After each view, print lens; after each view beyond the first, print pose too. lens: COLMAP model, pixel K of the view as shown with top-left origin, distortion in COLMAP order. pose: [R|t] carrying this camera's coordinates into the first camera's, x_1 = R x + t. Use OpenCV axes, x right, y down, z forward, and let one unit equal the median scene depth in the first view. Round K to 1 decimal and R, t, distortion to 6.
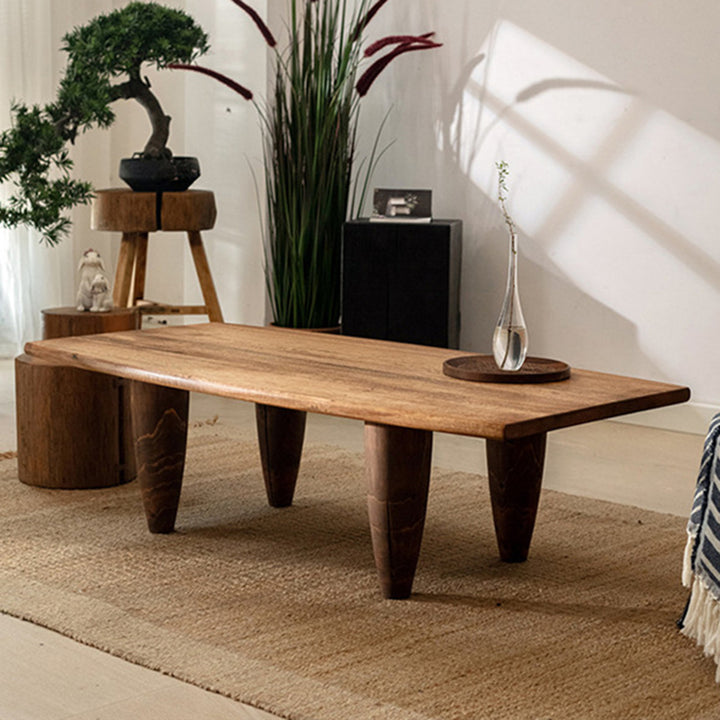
lens RADIAL K [[1667.5, 0, 360.0], [0, 1667.5, 360.0], [0, 0, 1]] dist [-0.033791, -0.460701]
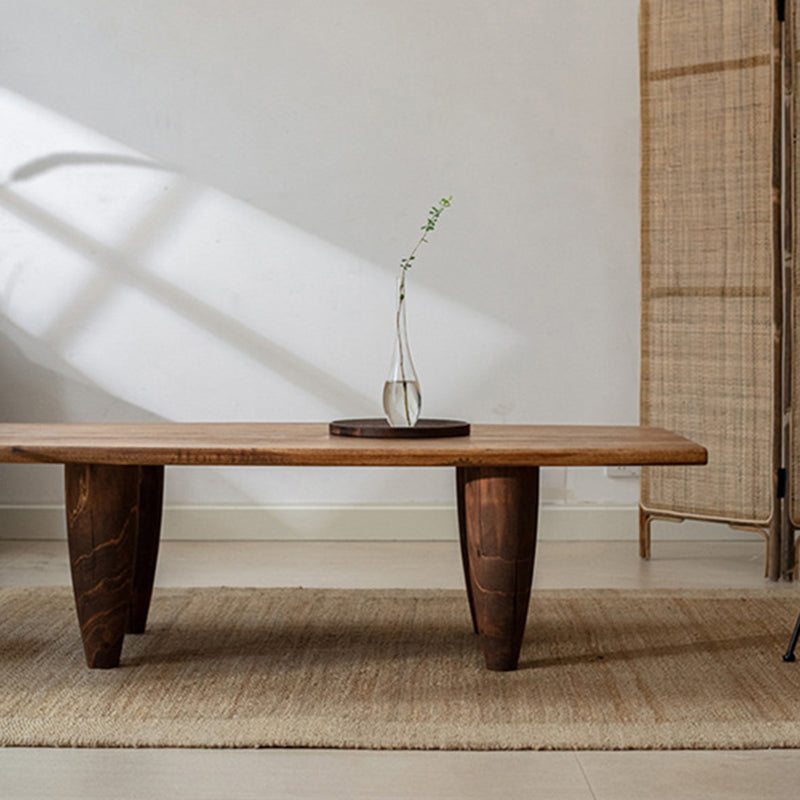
lens RADIAL K [[1965.8, 0, 400.0], [0, 1965.8, 400.0], [0, 0, 1]] dist [-0.048482, -0.884081]
pose [[0.723065, -0.042520, 0.689470, -0.670306], [0.104493, 0.993351, -0.048325, 0.037802], [-0.682831, 0.106987, 0.722700, 0.224172]]
